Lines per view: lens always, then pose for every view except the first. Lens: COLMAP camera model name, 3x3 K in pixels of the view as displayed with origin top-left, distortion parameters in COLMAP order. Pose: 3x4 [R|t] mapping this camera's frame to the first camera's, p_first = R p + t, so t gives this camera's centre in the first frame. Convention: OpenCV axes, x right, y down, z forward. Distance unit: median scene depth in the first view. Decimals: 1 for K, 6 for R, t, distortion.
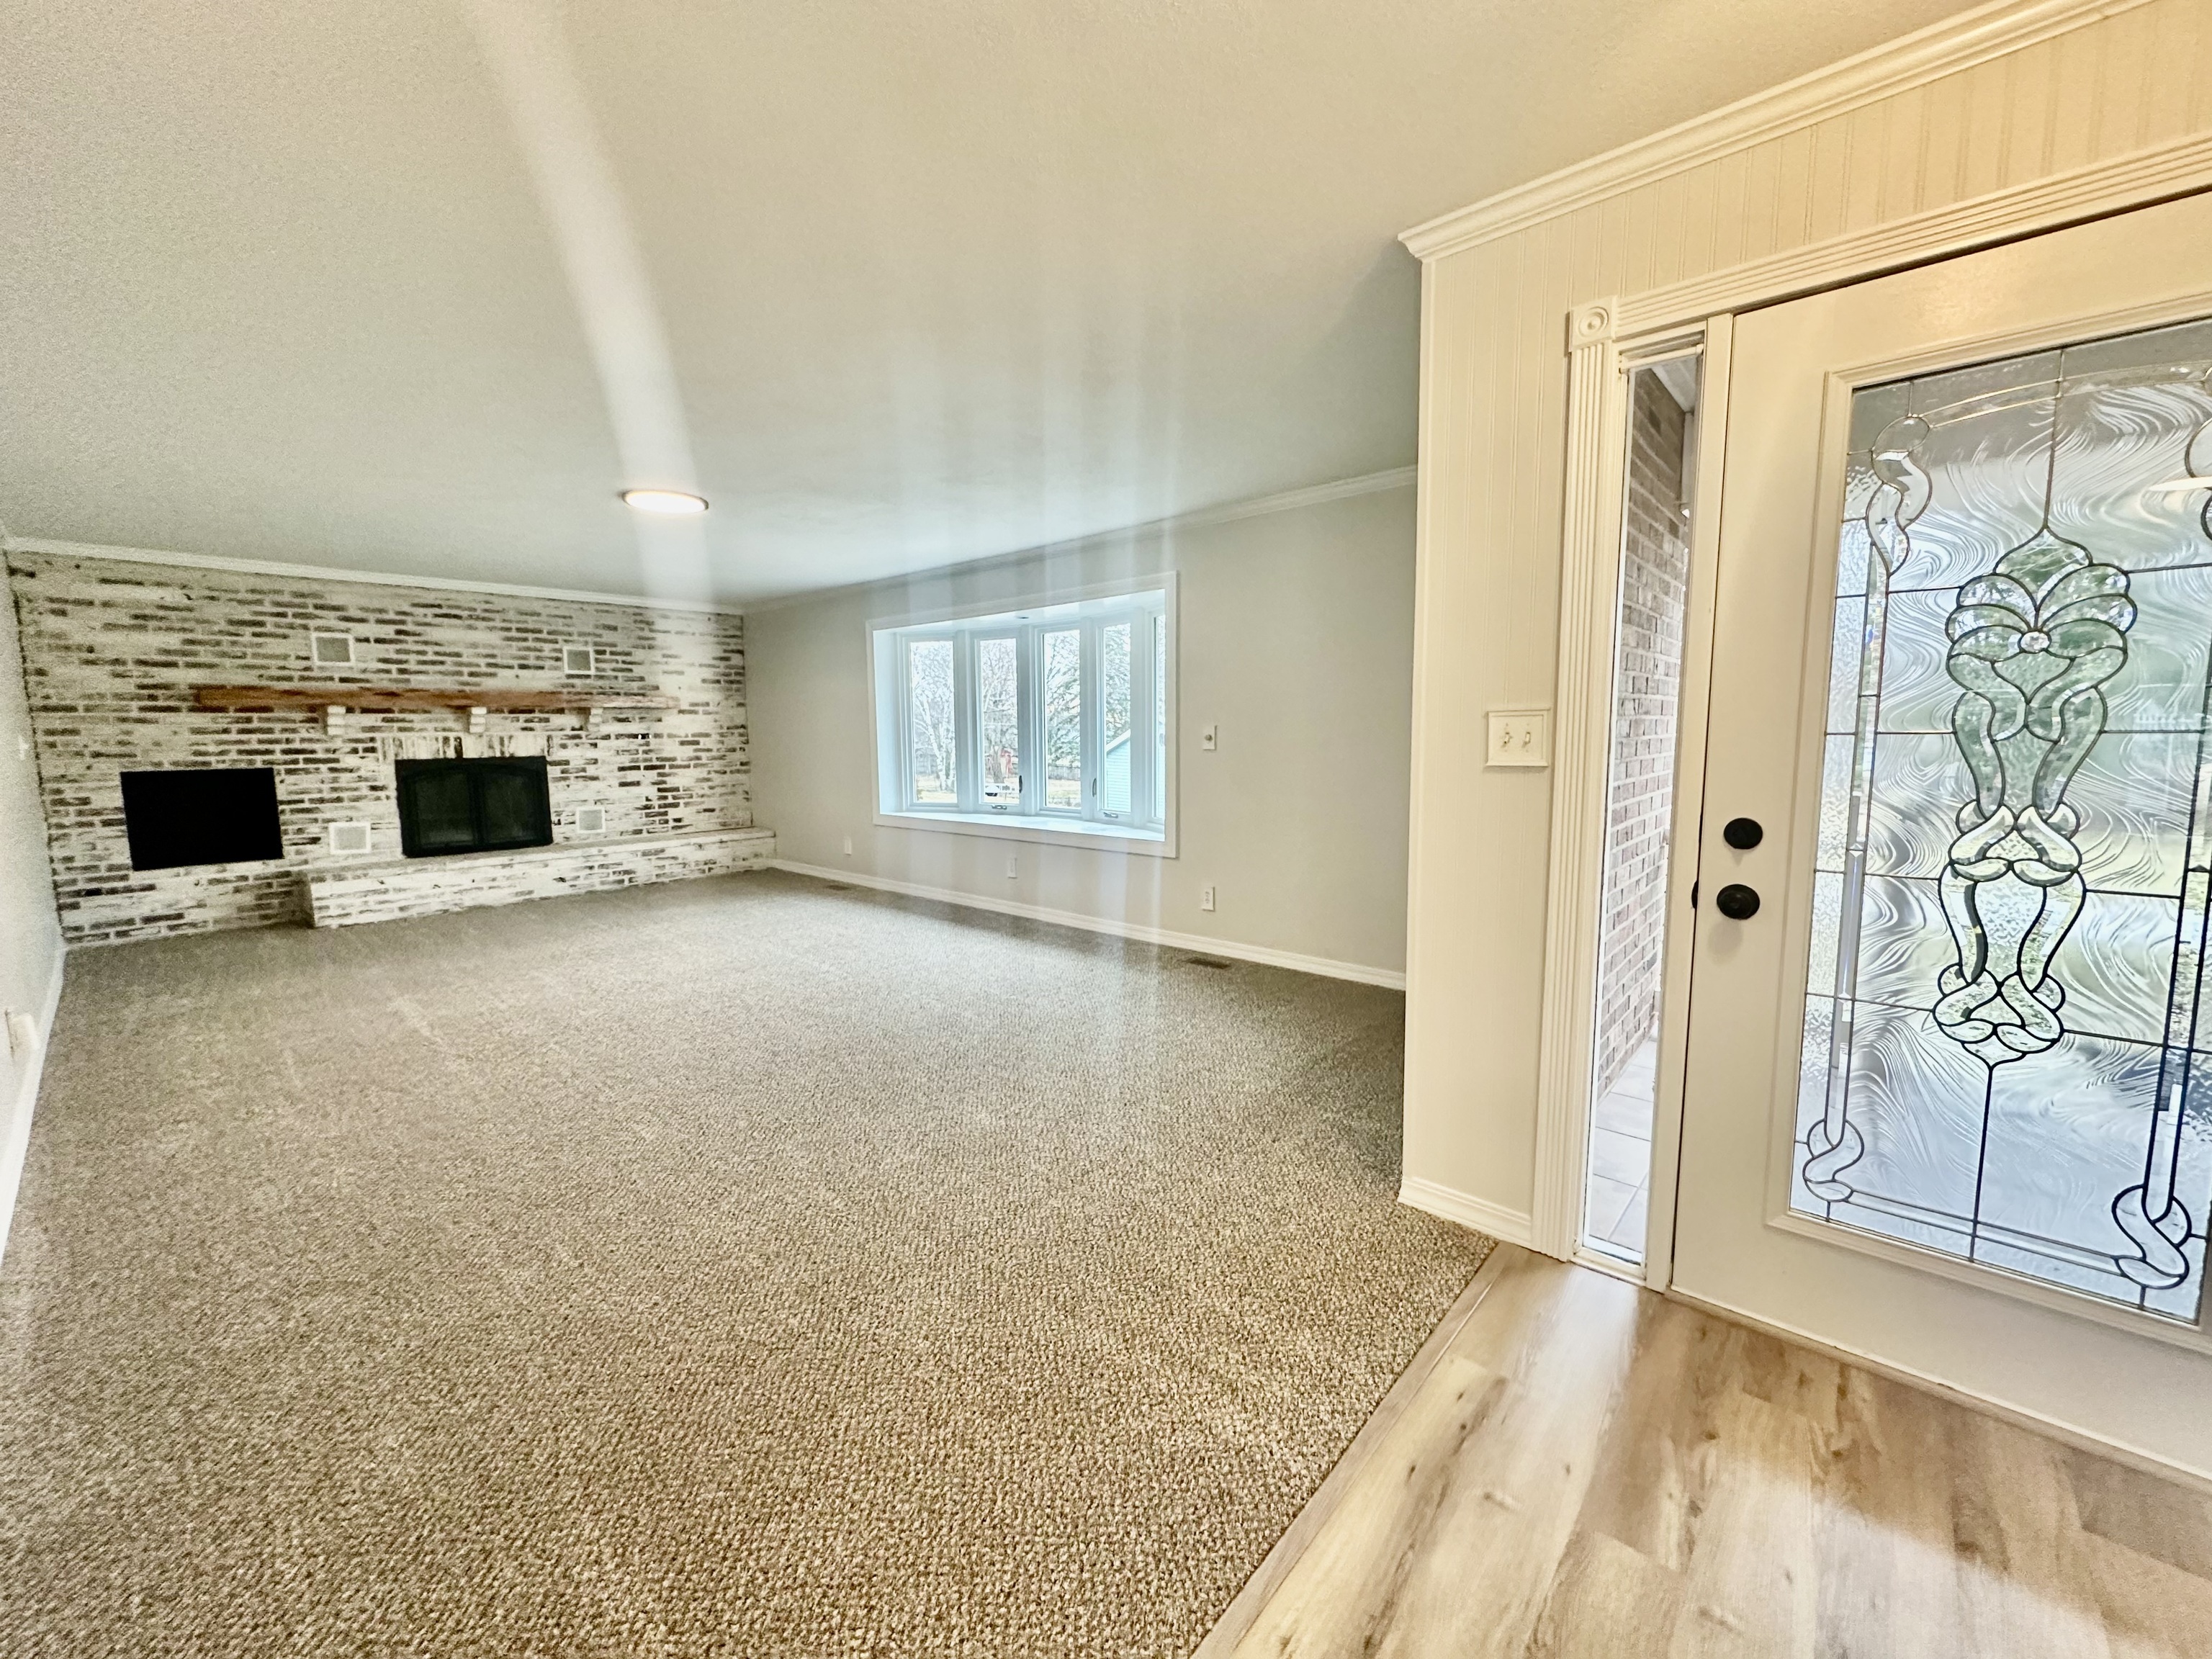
lens RADIAL K [[879.9, 0, 1104.4], [0, 879.9, 827.1], [0, 0, 1]] dist [-0.002122, 0.000273]
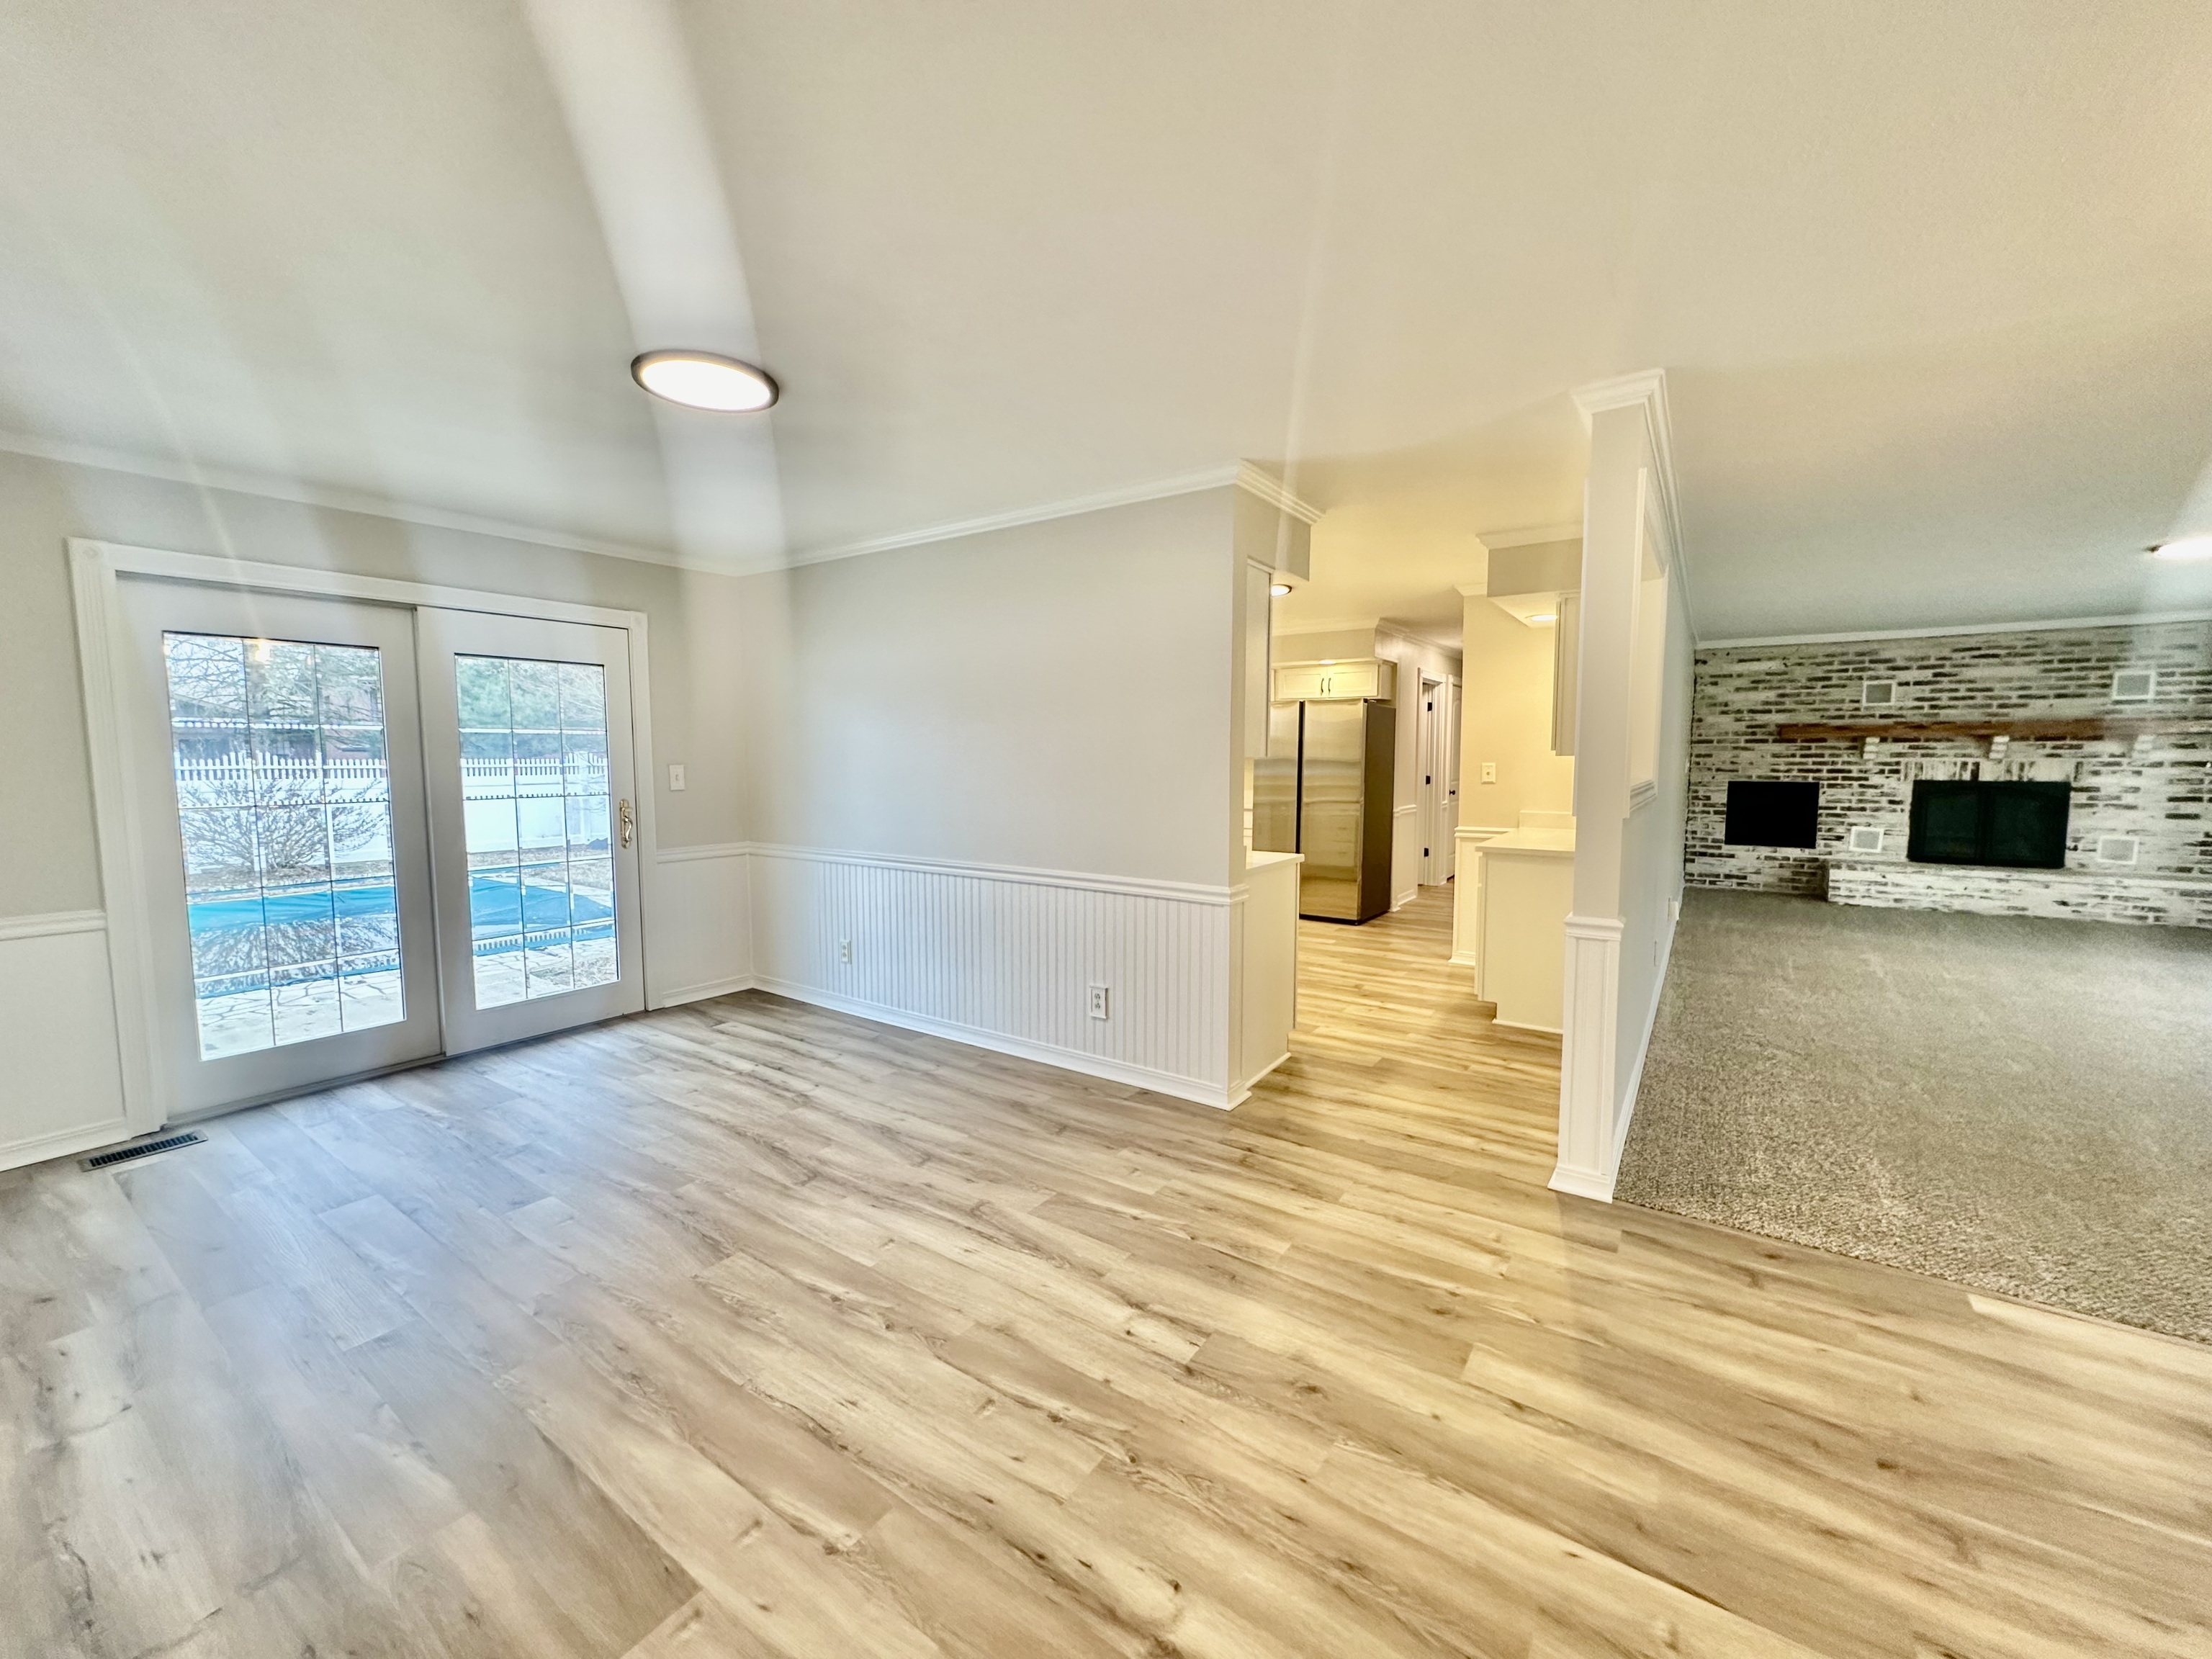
lens RADIAL K [[879.9, 0, 1104.4], [0, 879.9, 827.1], [0, 0, 1]] dist [-0.002122, 0.000273]
pose [[0.121068, 0.093805, -0.988202, 0.276401], [-0.108476, 0.990813, 0.080763, 0.011880], [0.986699, 0.097419, 0.130131, -0.269380]]
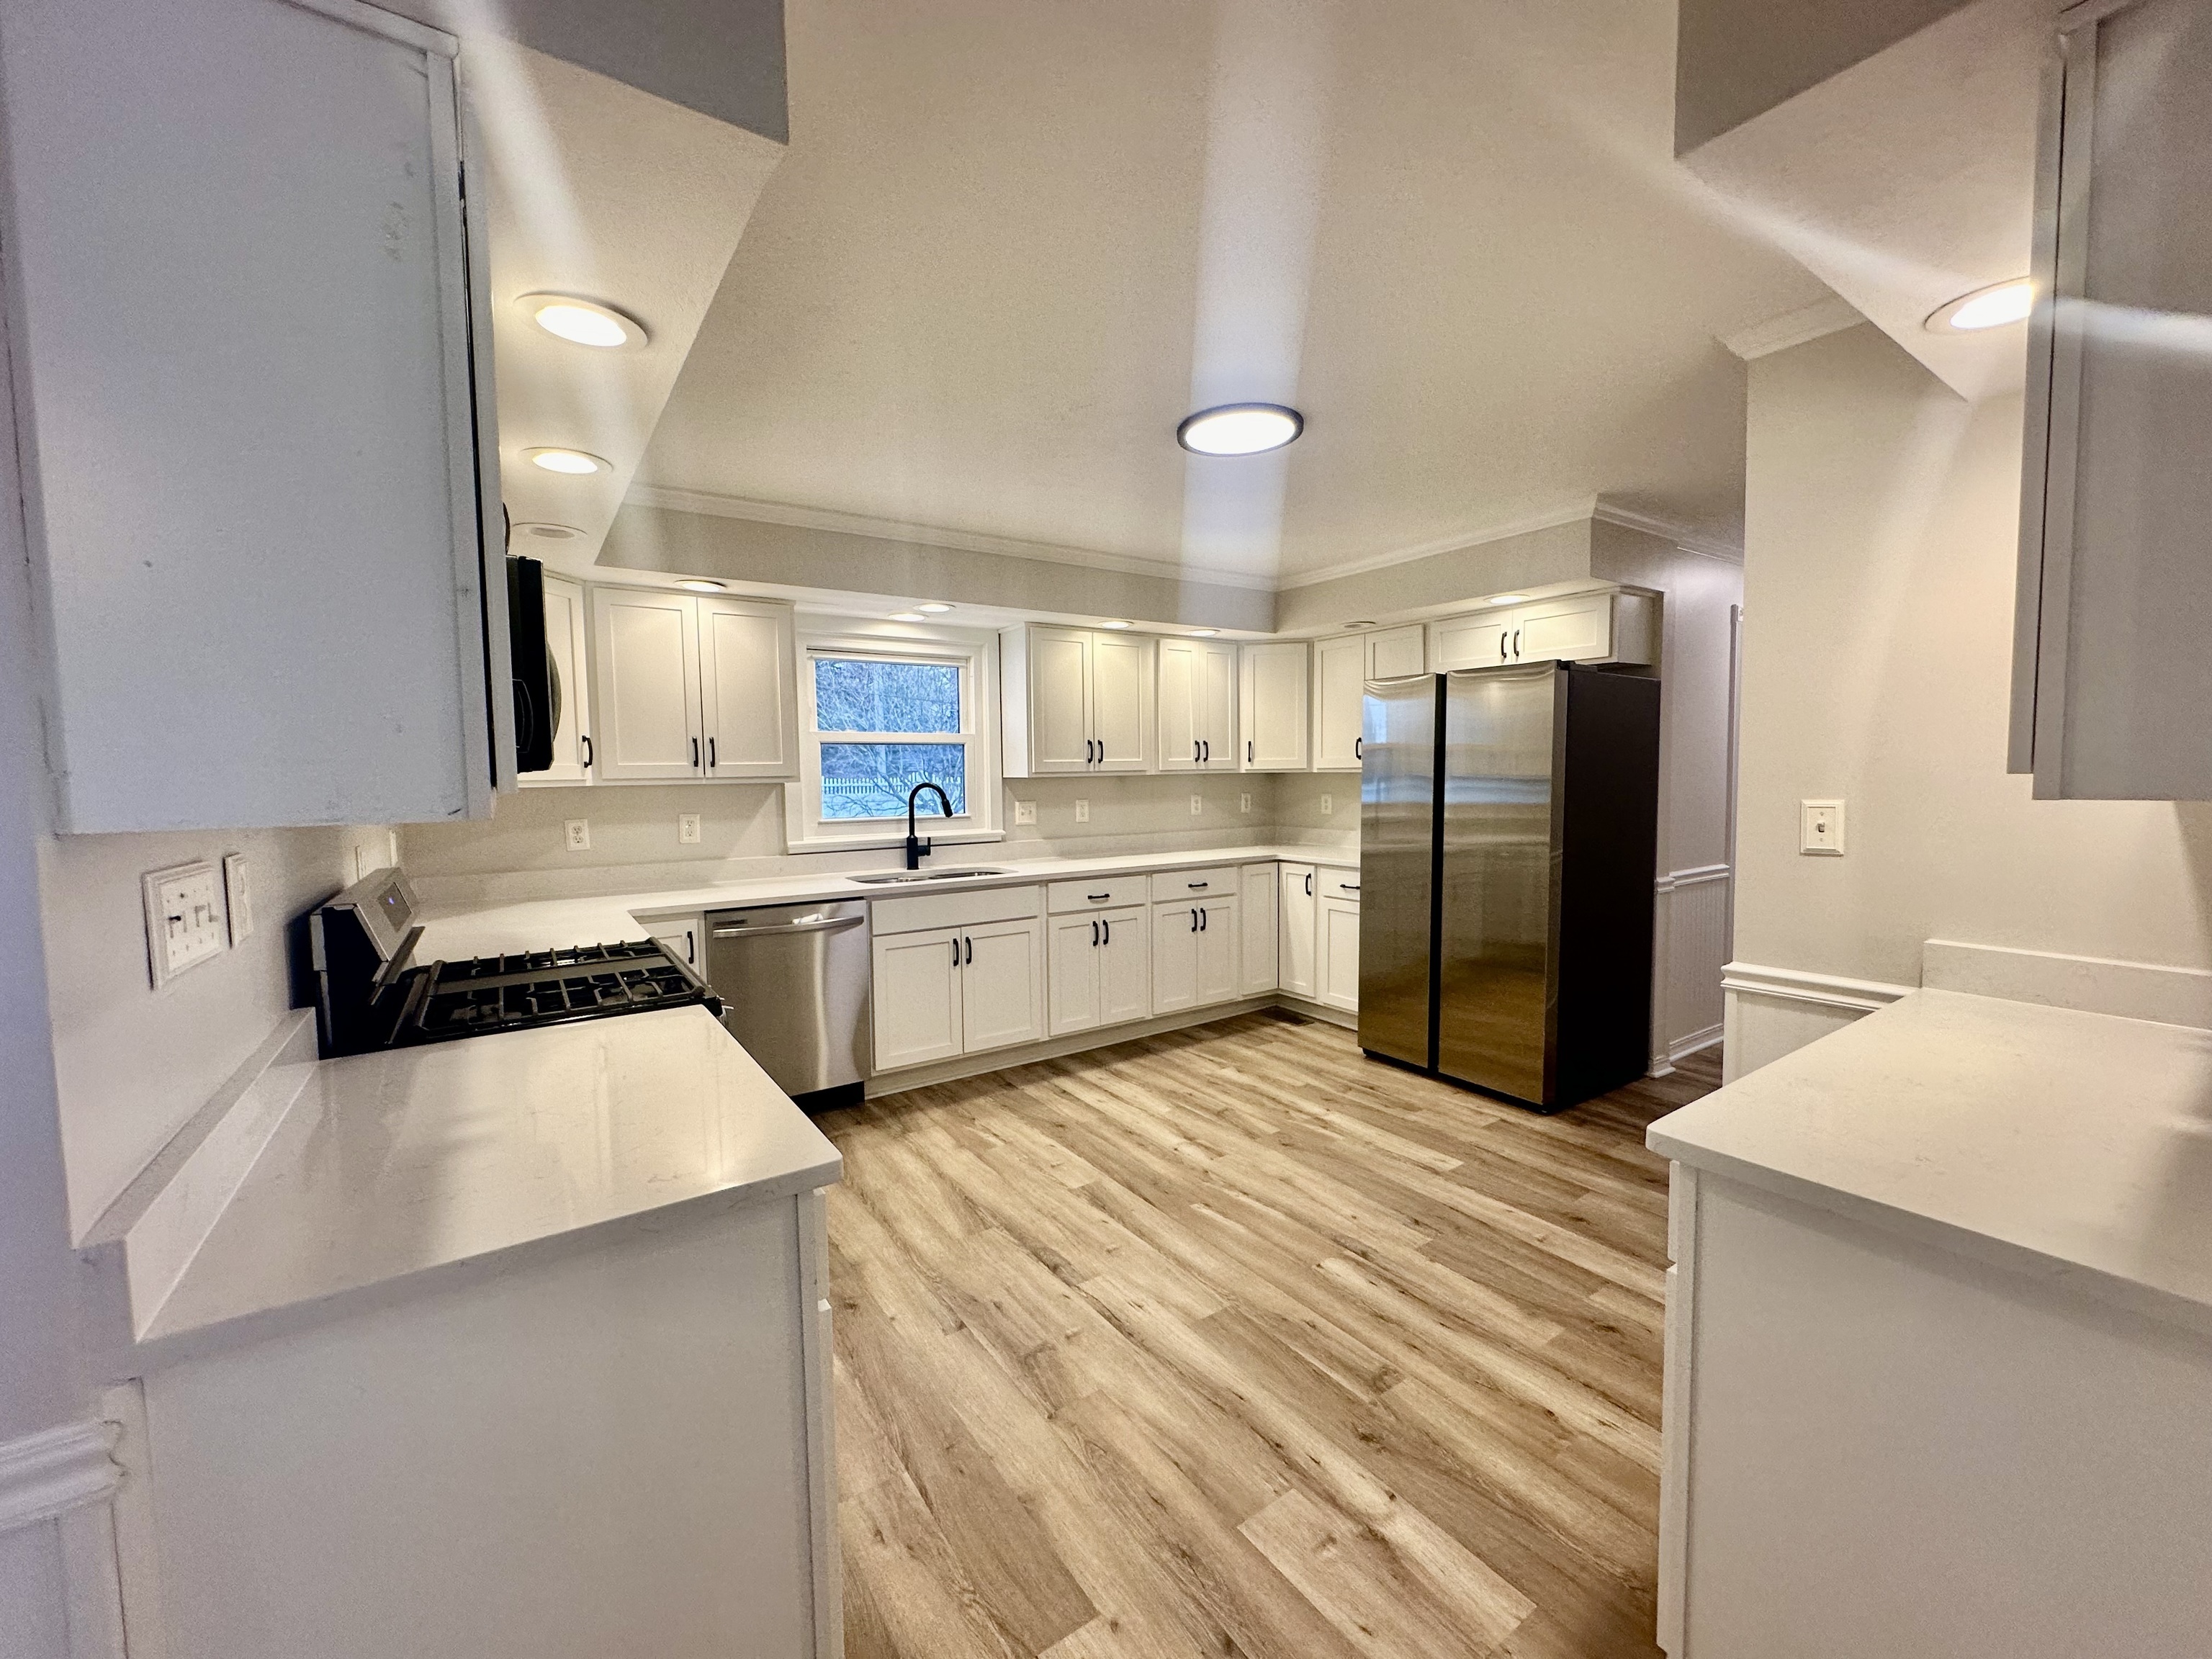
lens RADIAL K [[879.9, 0, 1104.4], [0, 879.9, 827.1], [0, 0, 1]] dist [-0.002122, 0.000273]
pose [[-0.242710, 0.076424, -0.967084, -0.184679], [-0.090820, 0.990724, 0.101085, -0.021408], [0.965838, 0.112364, -0.233518, 0.046003]]
